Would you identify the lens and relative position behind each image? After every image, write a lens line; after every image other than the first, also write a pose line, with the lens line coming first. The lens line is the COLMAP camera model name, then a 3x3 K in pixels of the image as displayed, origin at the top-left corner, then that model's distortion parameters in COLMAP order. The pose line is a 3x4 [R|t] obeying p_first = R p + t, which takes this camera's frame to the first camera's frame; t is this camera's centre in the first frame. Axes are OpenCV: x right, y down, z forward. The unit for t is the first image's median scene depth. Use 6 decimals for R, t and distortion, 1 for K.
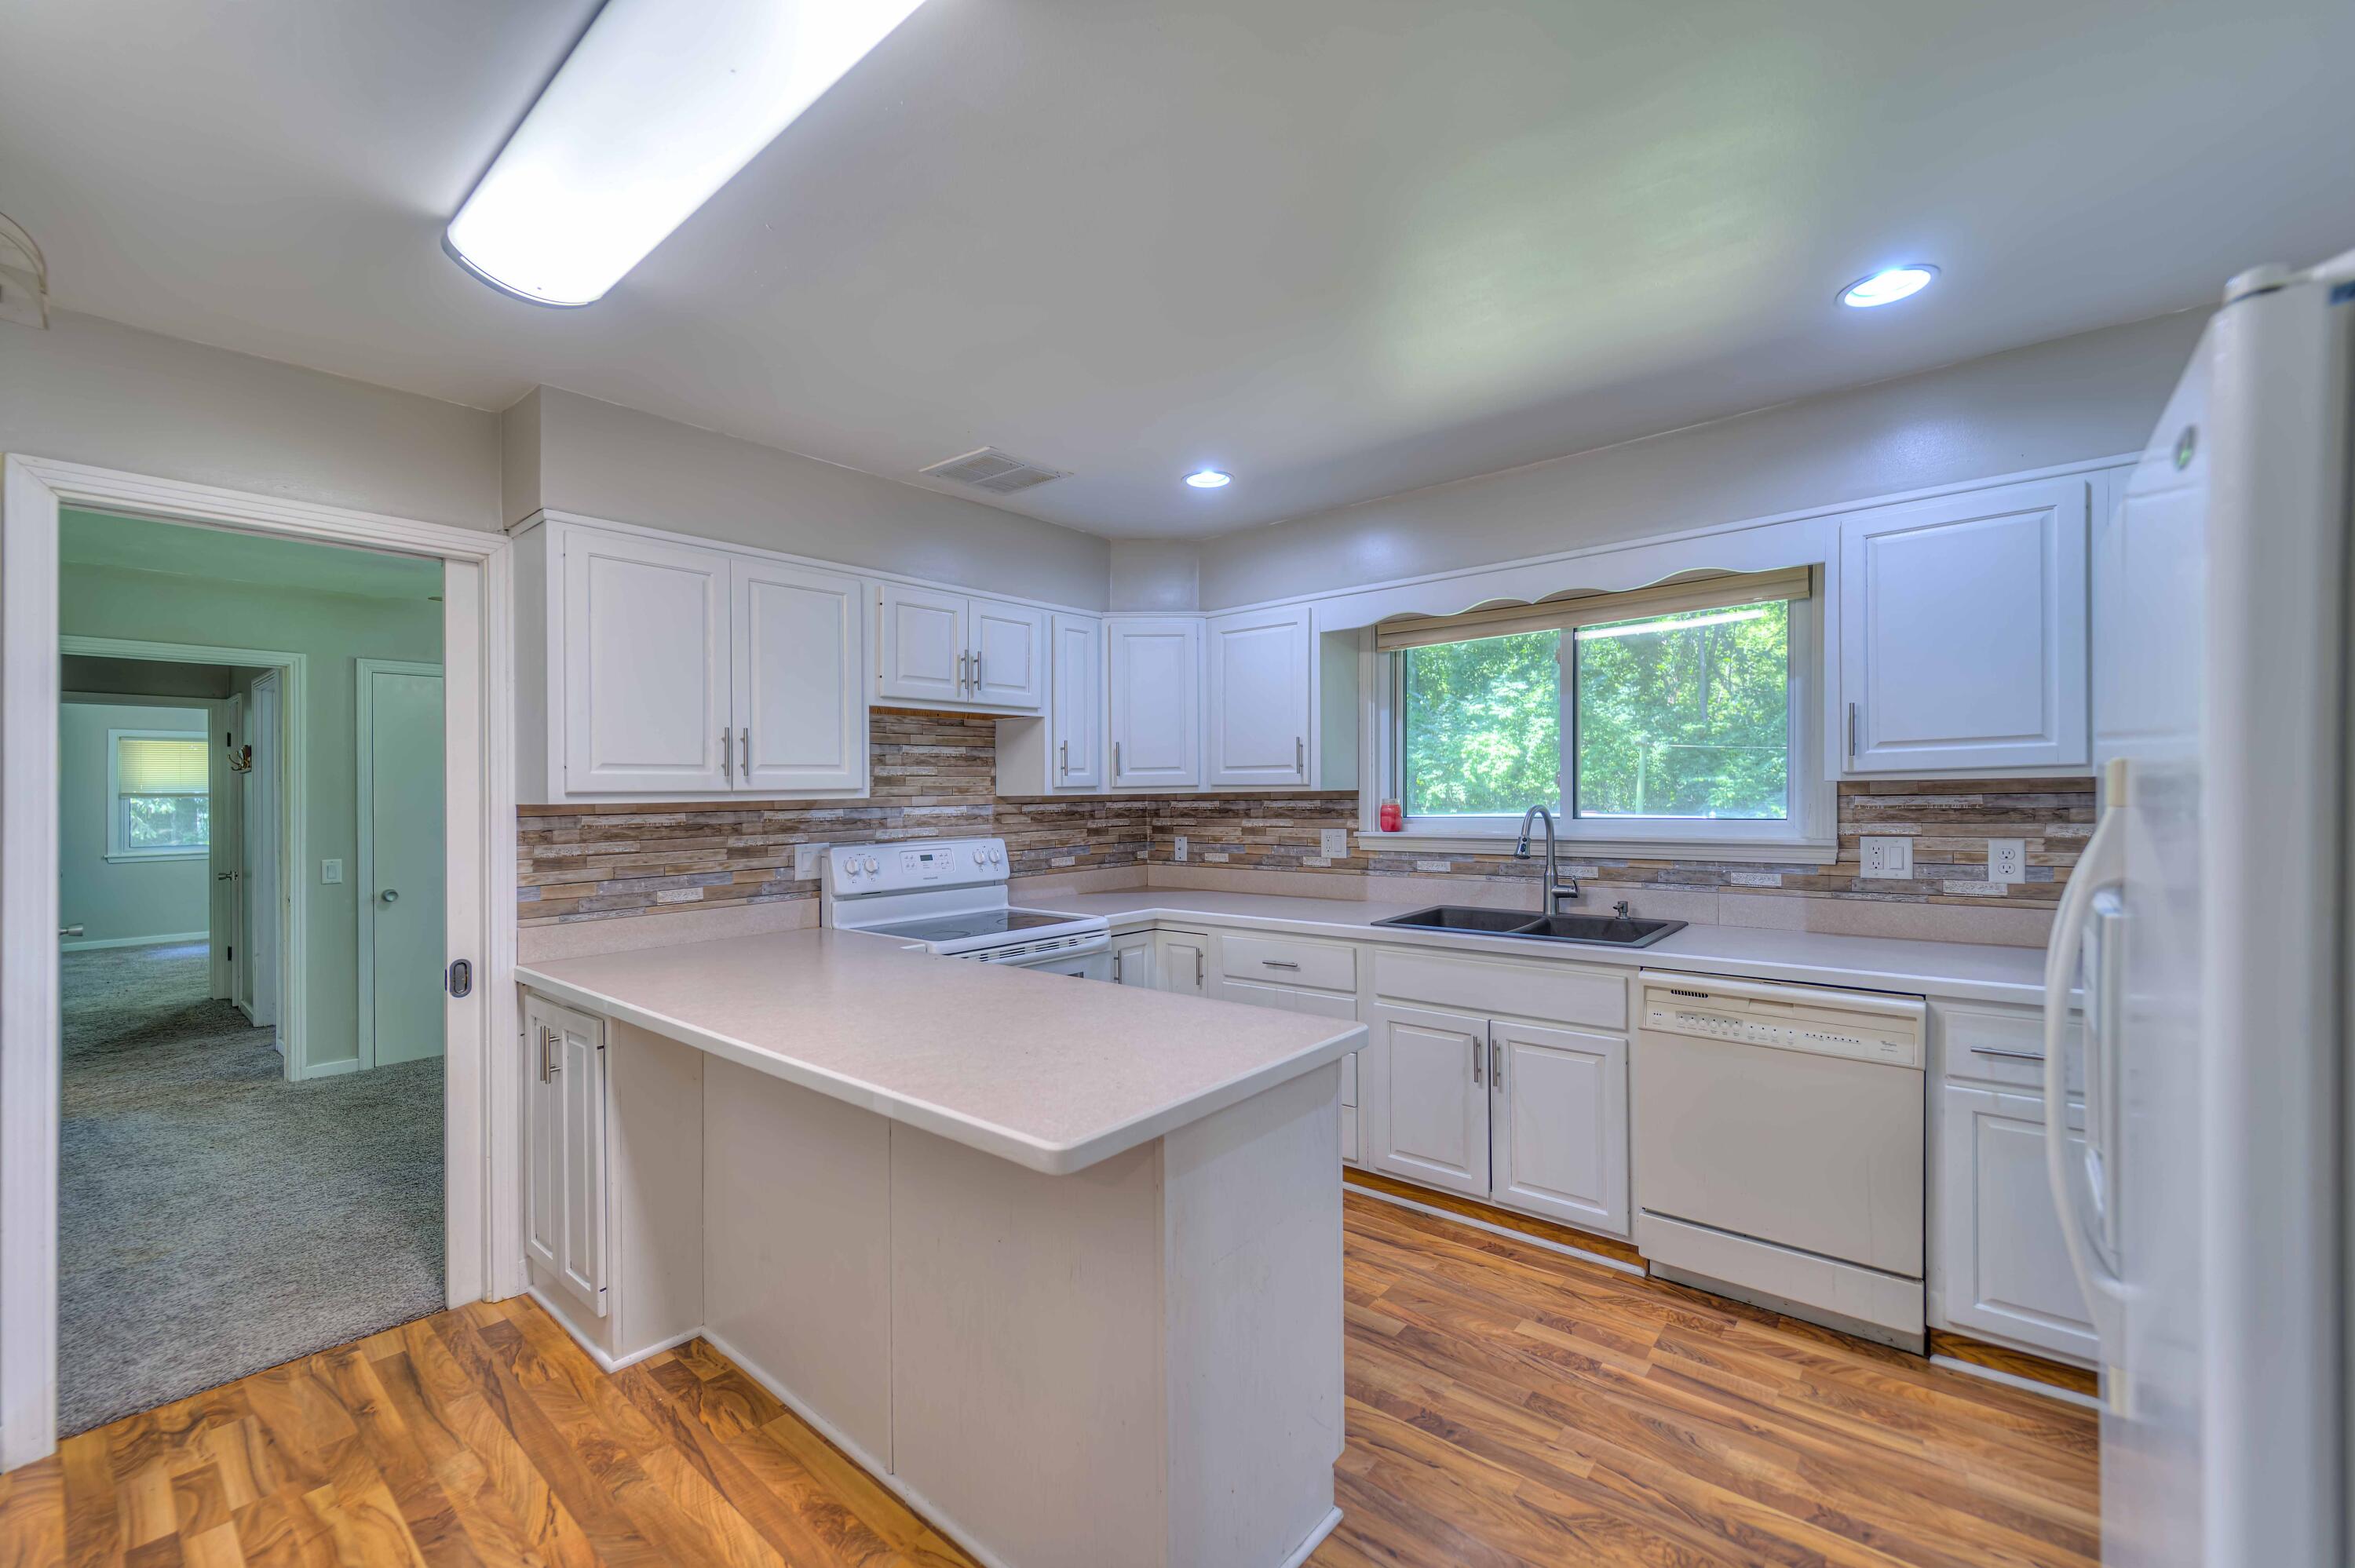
lens RADIAL K [[961.1, 0, 1167.6], [0, 961.1, 790.4], [0, 0, 1]] dist [-0.002863, 0.000912]
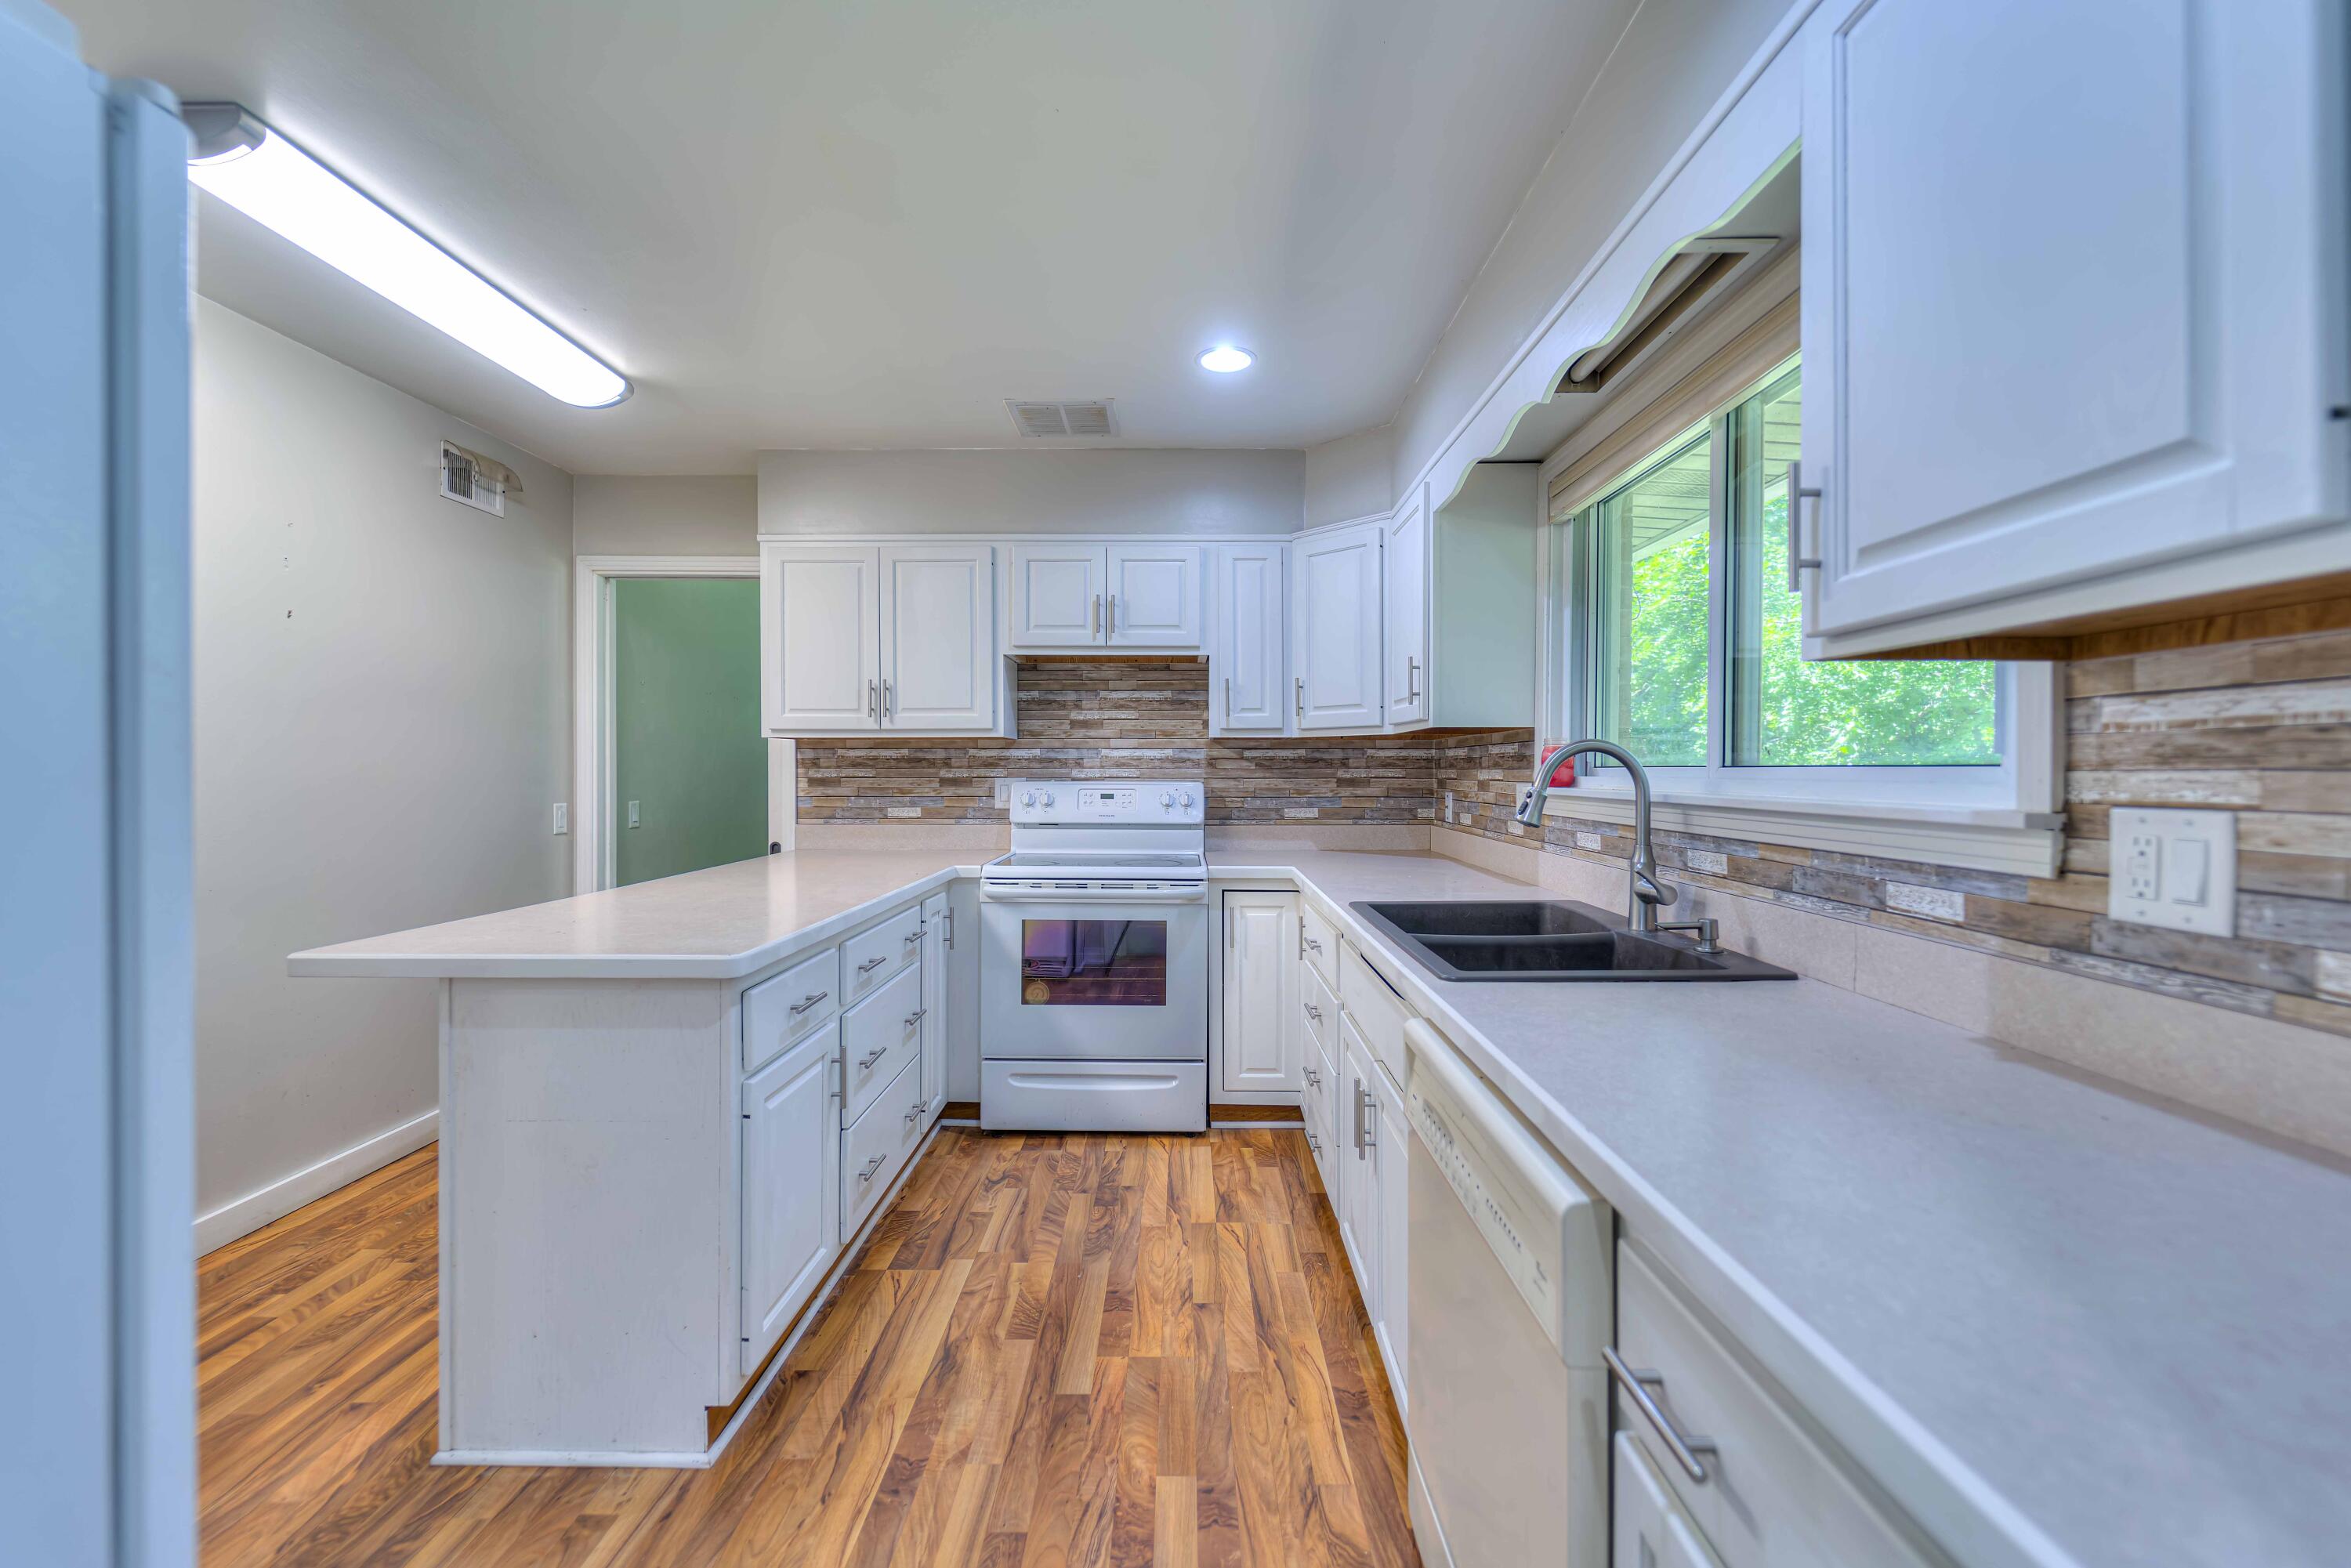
lens RADIAL K [[959.5, 0, 1175.8], [0, 959.5, 769.5], [0, 0, 1]] dist [-0.002863, 0.000912]
pose [[0.639621, 0.017432, -0.768492, 0.636162], [-0.010419, 0.999848, 0.014008, 0.026157], [0.768620, -0.000953, 0.639706, 0.399247]]
